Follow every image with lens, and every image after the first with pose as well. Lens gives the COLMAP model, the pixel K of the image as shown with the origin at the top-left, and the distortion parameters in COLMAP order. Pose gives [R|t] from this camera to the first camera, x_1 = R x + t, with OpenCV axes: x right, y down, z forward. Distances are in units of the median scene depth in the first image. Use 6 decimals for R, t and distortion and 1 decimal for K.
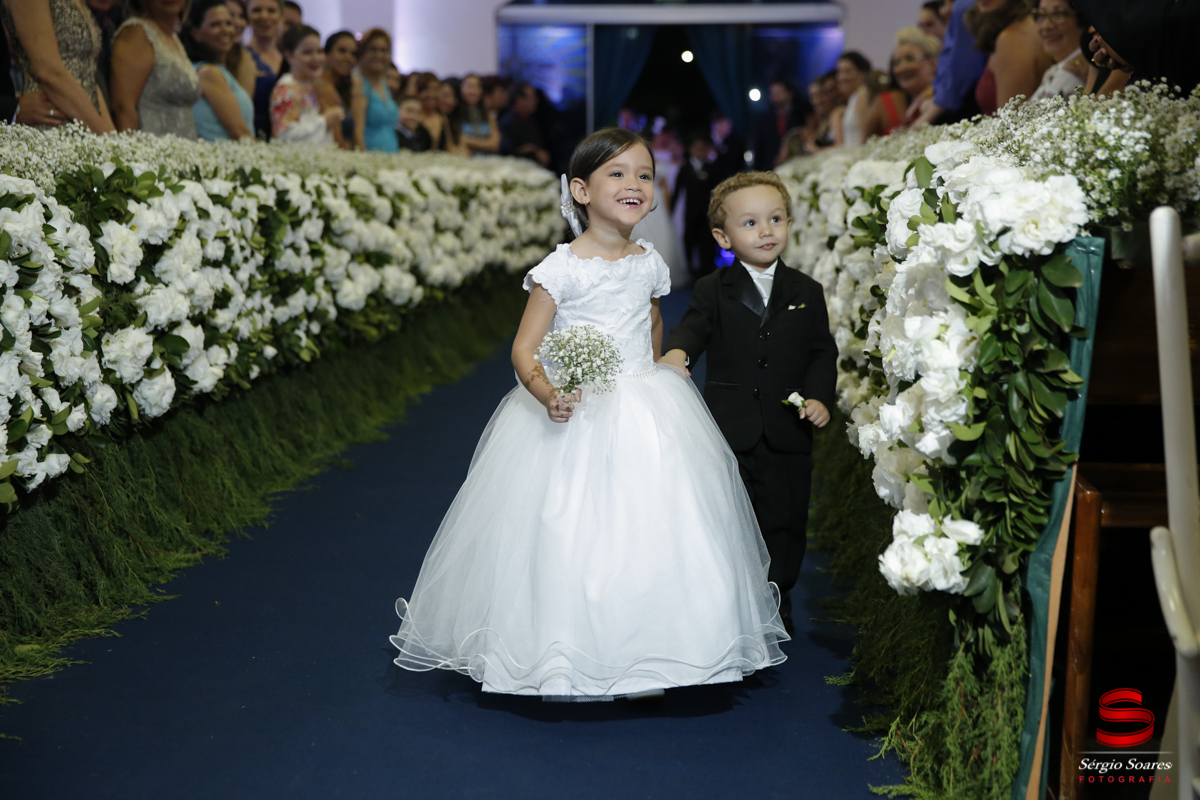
lens RADIAL K [[1966.6, 0, 602.6], [0, 1966.6, 411.9], [0, 0, 1]] dist [0.142620, -0.019799]
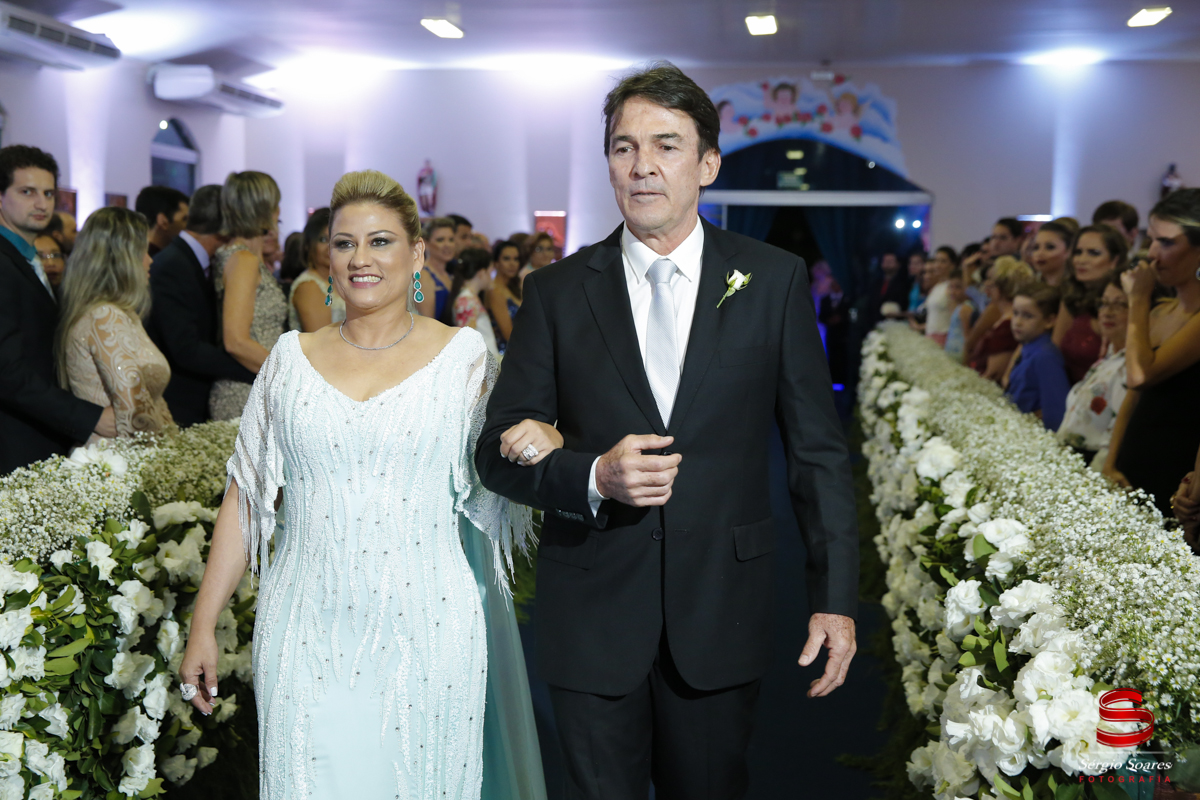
lens RADIAL K [[1527.4, 0, 600.0], [0, 1527.4, 400.0], [0, 0, 1]] dist [0.075511, 0.052091]
pose [[0.995412, 0.023383, -0.092775, 0.021783], [-0.026042, 0.999281, -0.027564, -0.121370], [0.092064, 0.029854, 0.995305, 0.098948]]
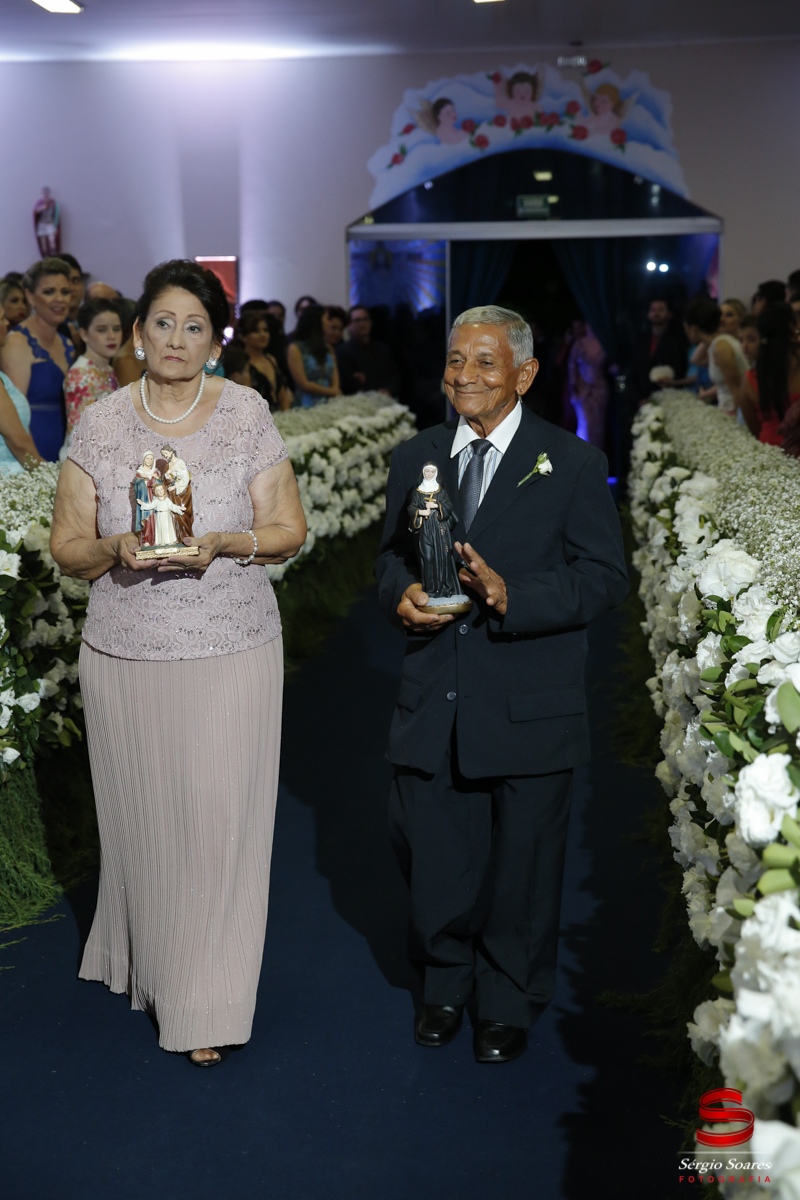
lens RADIAL K [[1932.1, 0, 400.0], [0, 1932.1, 600.0], [0, 0, 1]] dist [0.141615, 0.117305]
pose [[0.998850, -0.005097, -0.047681, 0.038851], [0.006056, 0.999782, 0.019993, -0.121203], [0.047569, -0.020259, 0.998662, 0.204069]]
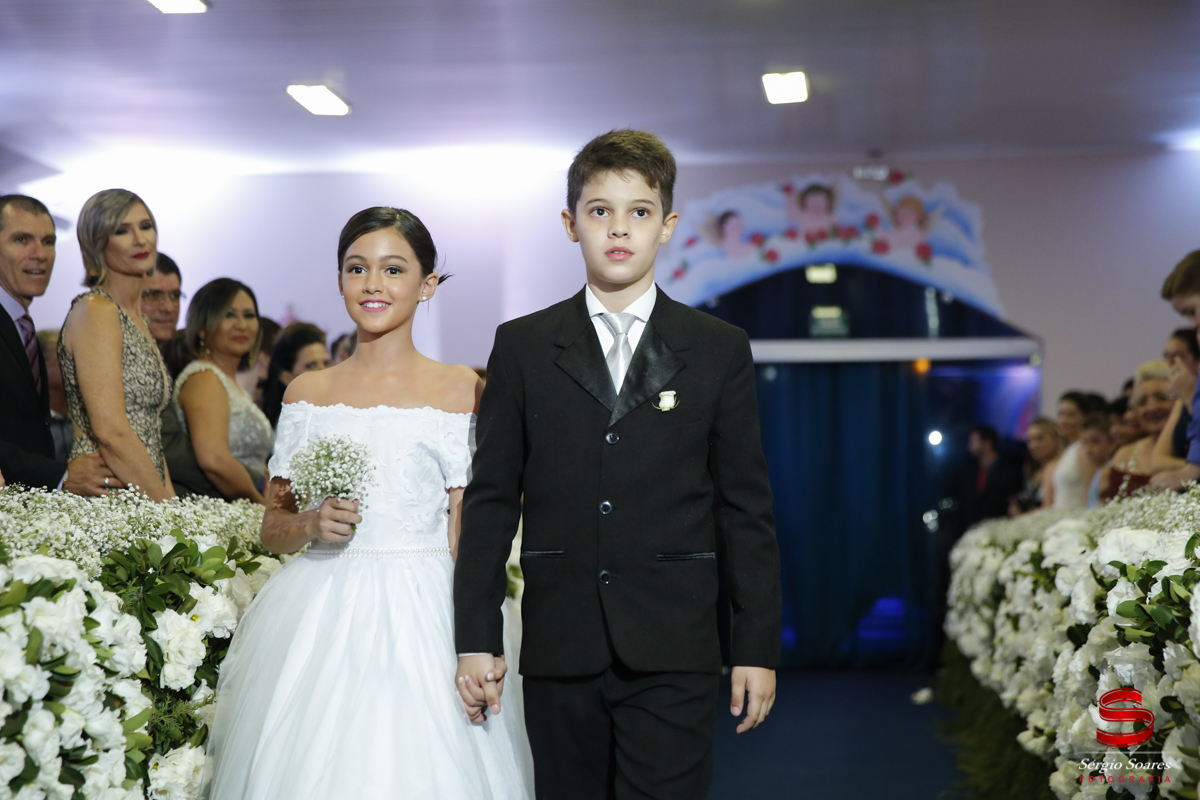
lens RADIAL K [[2335.1, 0, 600.0], [0, 2335.1, 400.0], [0, 0, 1]] dist [0.177479, 0.122457]
pose [[0.998386, -0.006262, -0.056441, -0.018819], [-0.003861, 0.984115, -0.177489, -0.010732], [0.056656, 0.177420, 0.982503, 0.062469]]
